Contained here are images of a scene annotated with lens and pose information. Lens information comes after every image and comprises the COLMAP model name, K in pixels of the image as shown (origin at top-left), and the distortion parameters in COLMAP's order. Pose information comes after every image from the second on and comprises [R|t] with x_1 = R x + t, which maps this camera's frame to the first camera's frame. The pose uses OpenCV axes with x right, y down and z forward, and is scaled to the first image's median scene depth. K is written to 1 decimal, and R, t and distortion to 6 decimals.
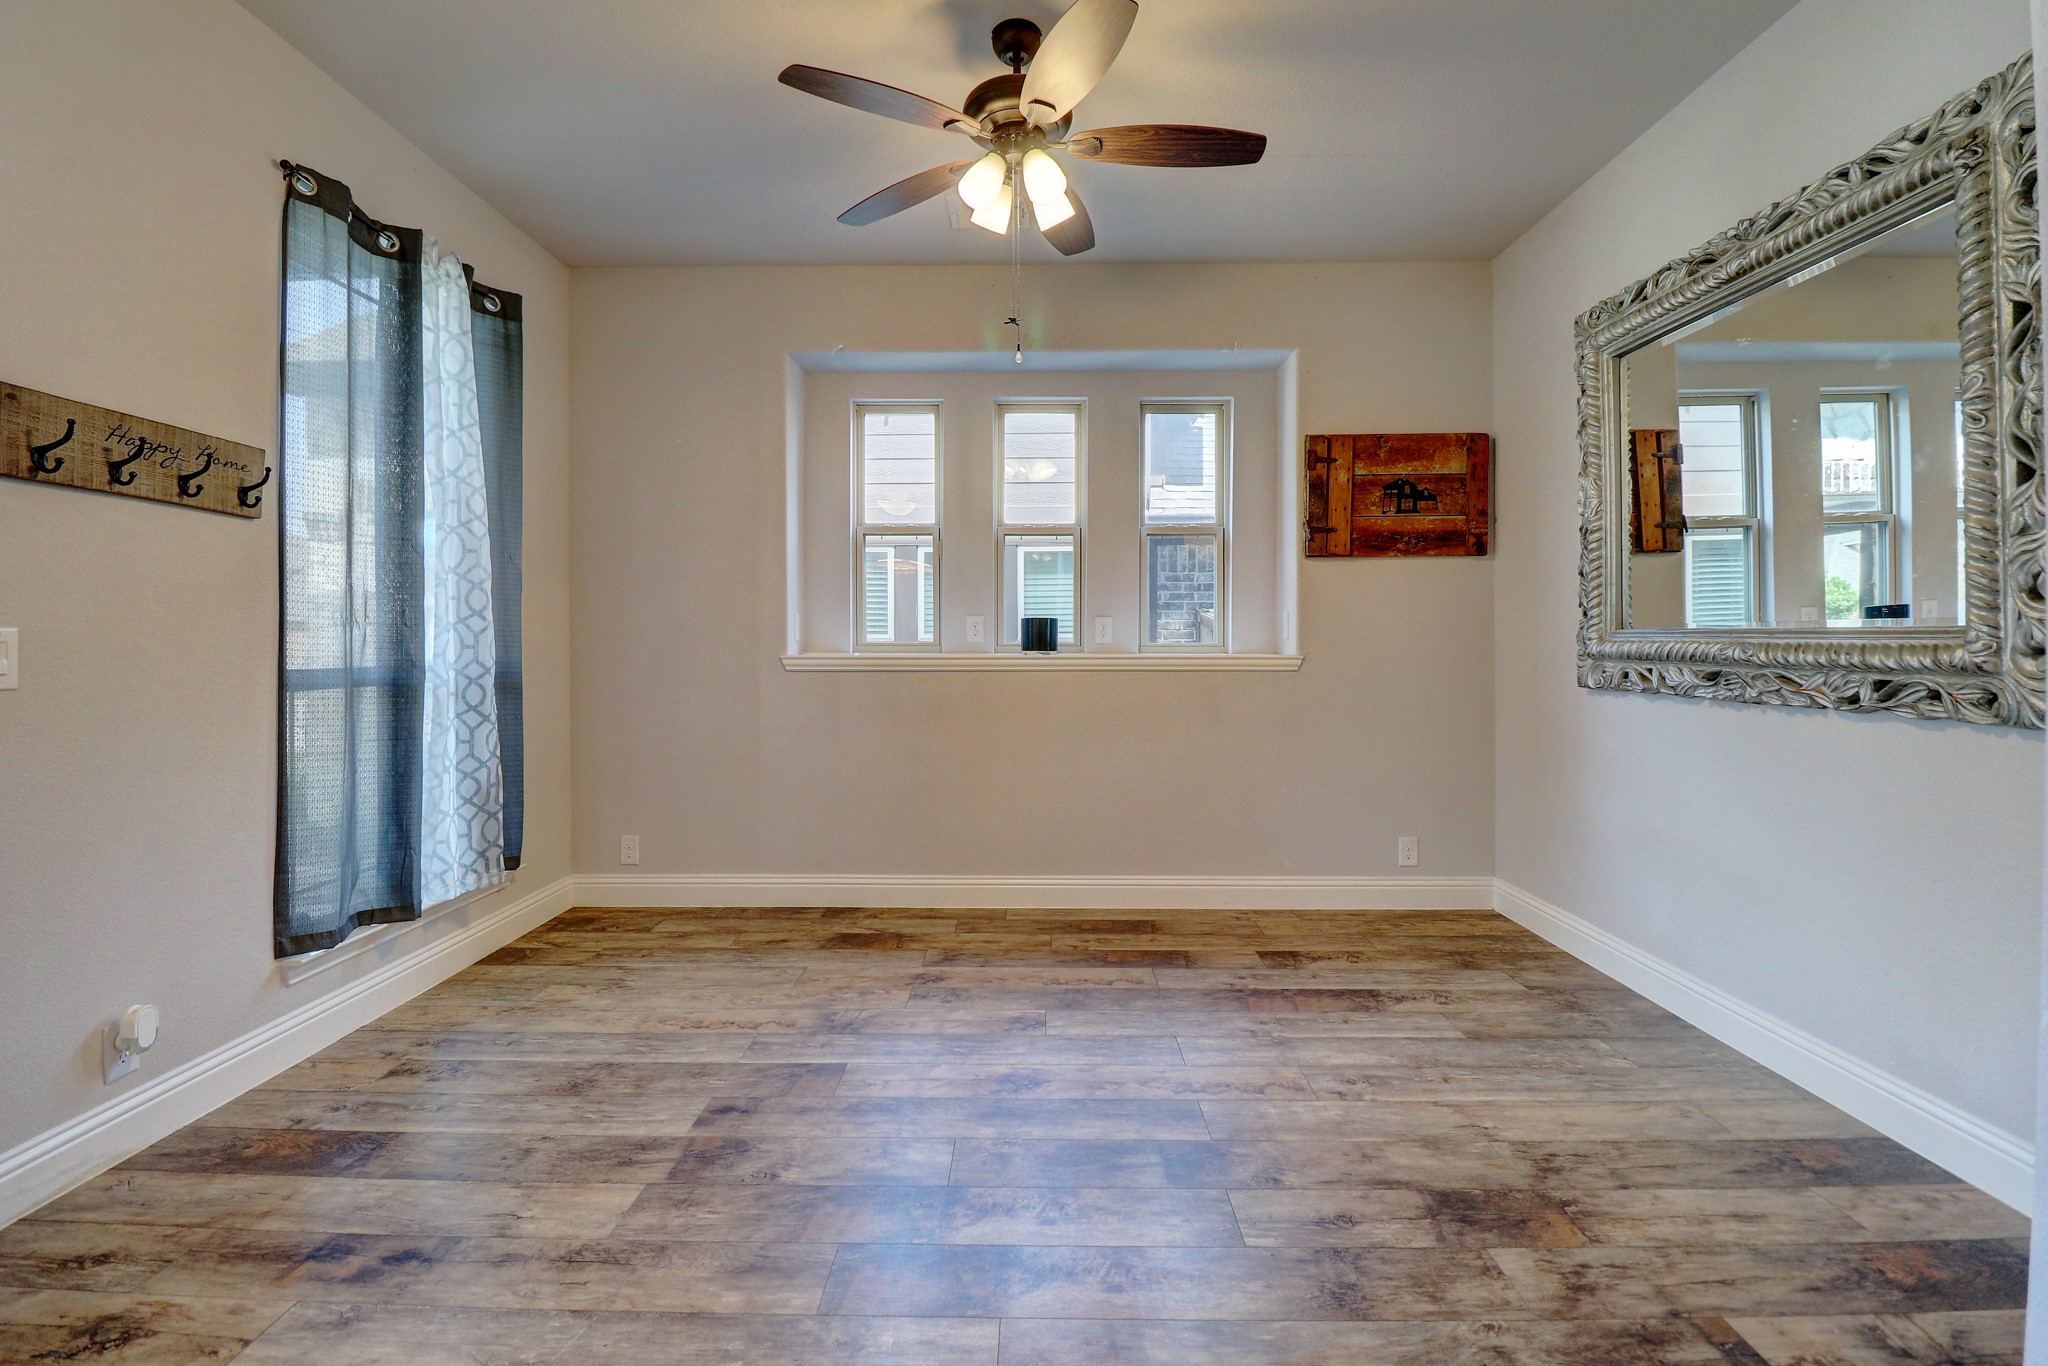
lens RADIAL K [[936.7, 0, 1019.5], [0, 936.7, 635.0], [0, 0, 1]] dist [-0.010407, -0.006604]
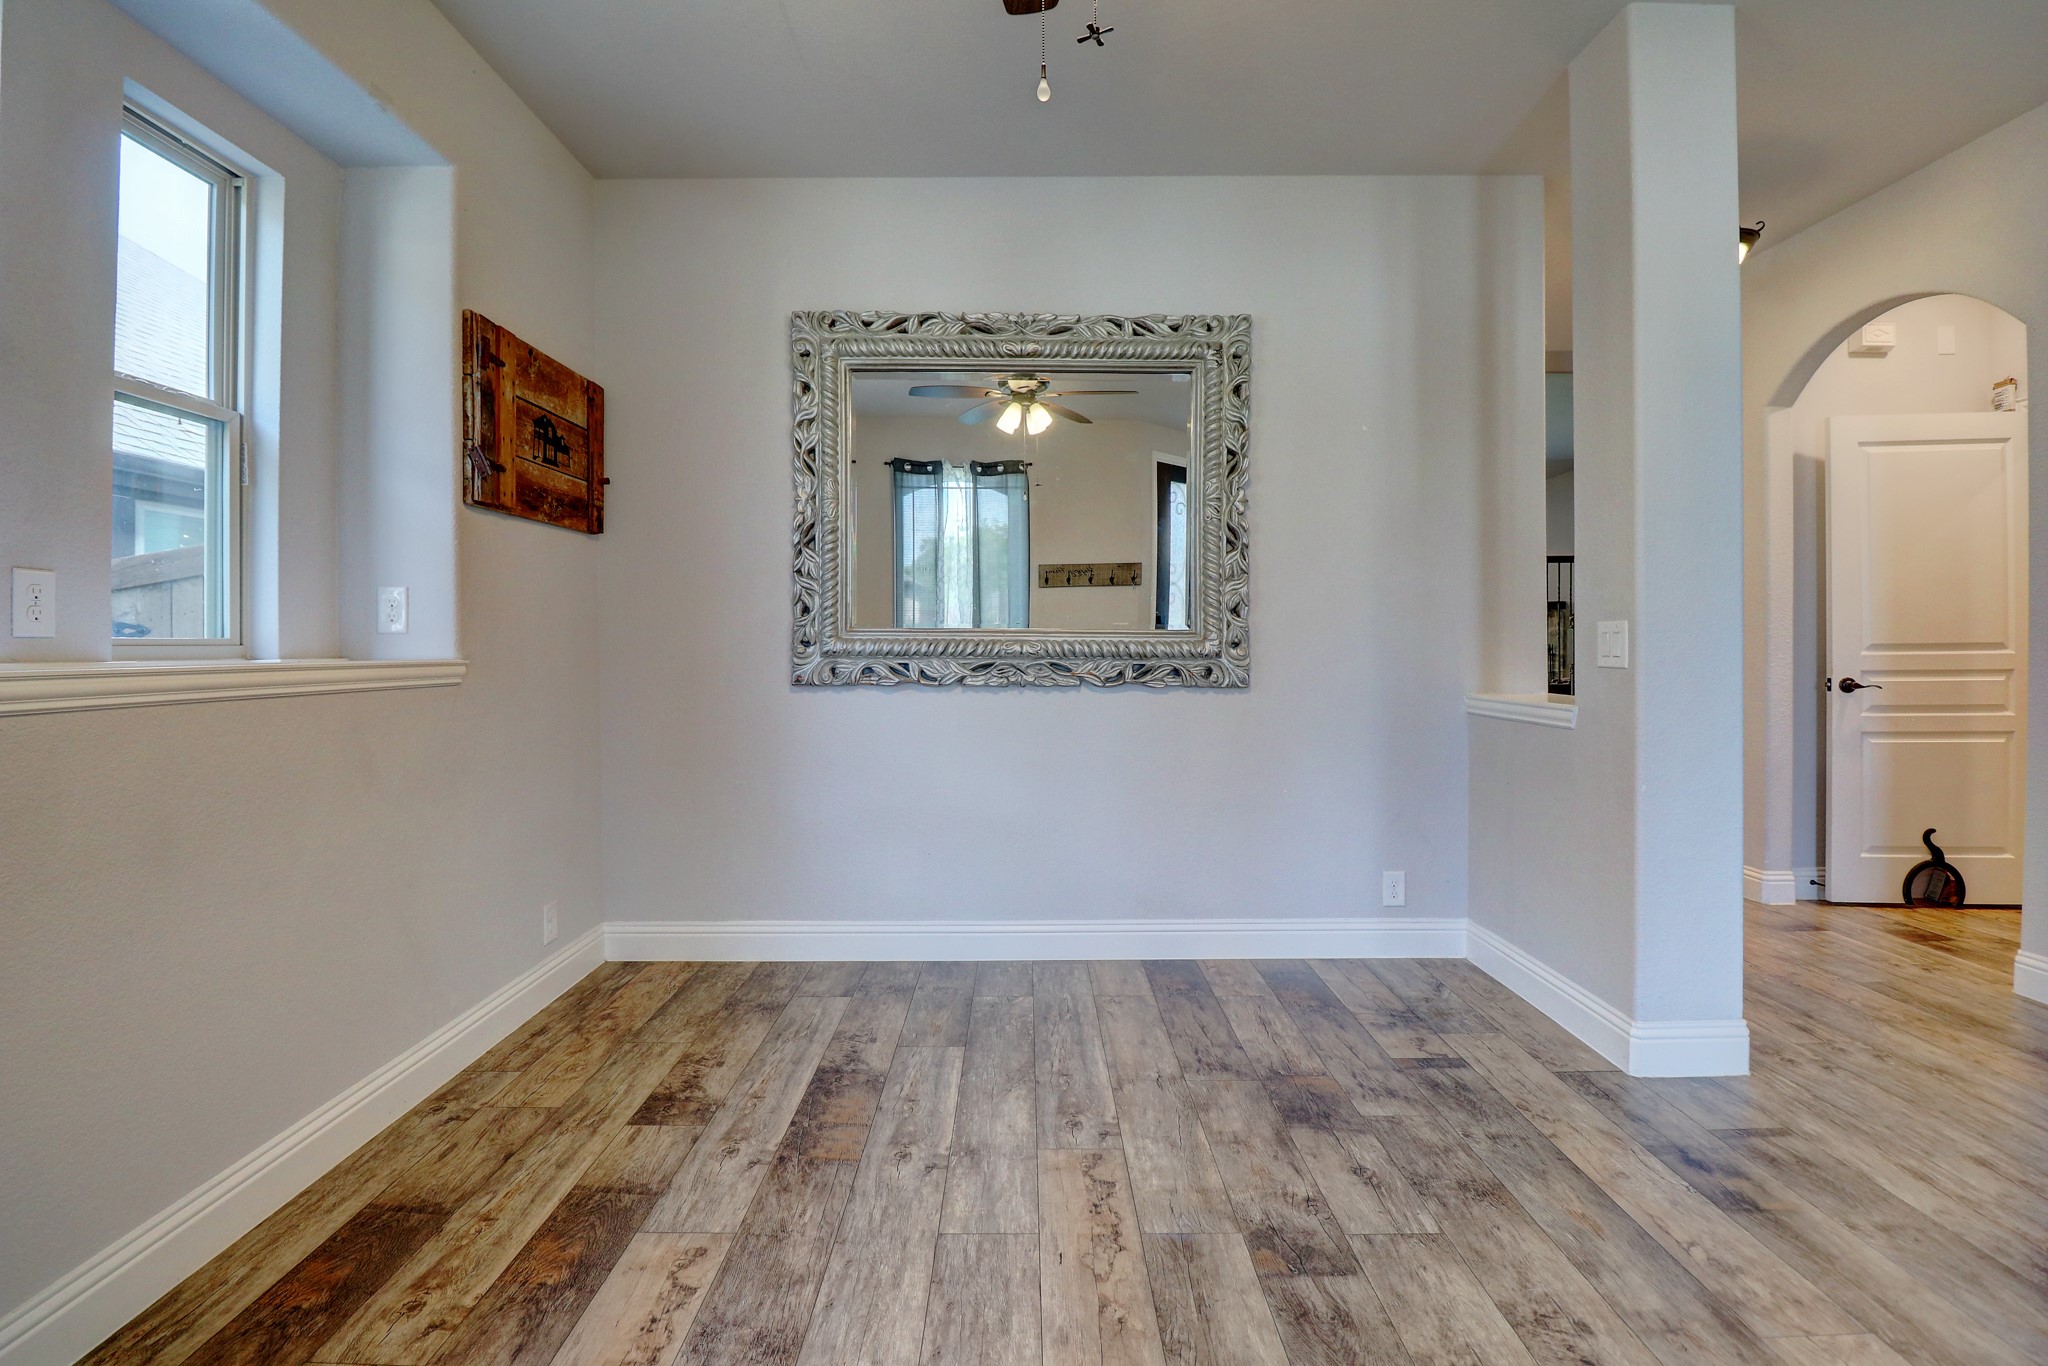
lens RADIAL K [[936.7, 0, 1016.1], [0, 936.7, 641.6], [0, 0, 1]] dist [-0.010407, -0.006604]
pose [[-0.010604, 0.005938, 0.999926, -0.486562], [-0.006832, 0.999959, -0.006010, 0.017151], [-0.999920, -0.006896, -0.010563, 0.948536]]
